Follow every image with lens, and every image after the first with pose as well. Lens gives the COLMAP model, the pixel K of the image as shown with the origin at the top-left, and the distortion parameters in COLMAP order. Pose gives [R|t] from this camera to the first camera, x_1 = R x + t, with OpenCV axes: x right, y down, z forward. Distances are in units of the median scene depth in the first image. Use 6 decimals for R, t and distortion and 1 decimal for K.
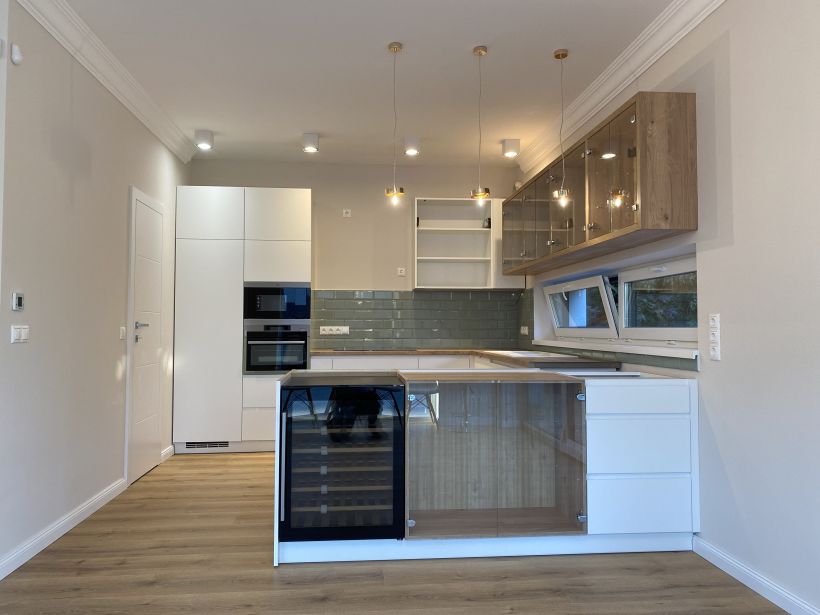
lens RADIAL K [[621.9, 0, 409.8], [0, 621.9, 304.1], [0, 0, 1]] dist [0.044075, -0.041880]
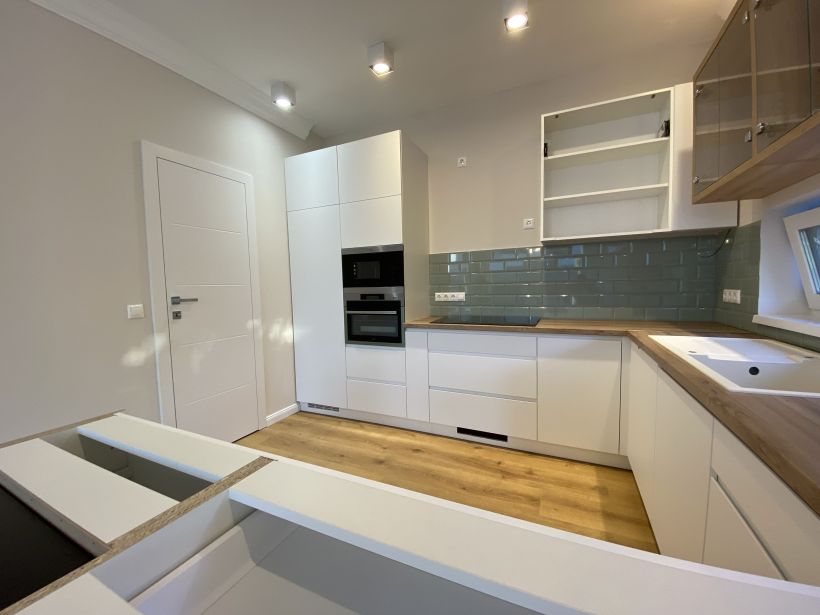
lens RADIAL K [[336.7, 0, 405.8], [0, 336.7, 312.0], [0, 0, 1]] dist [-0.002480, -0.002464]
pose [[0.856468, 0.018987, -0.515852, 0.129251], [0.043191, 0.993183, 0.108267, 0.013239], [0.514391, -0.115008, 0.849809, 0.895750]]
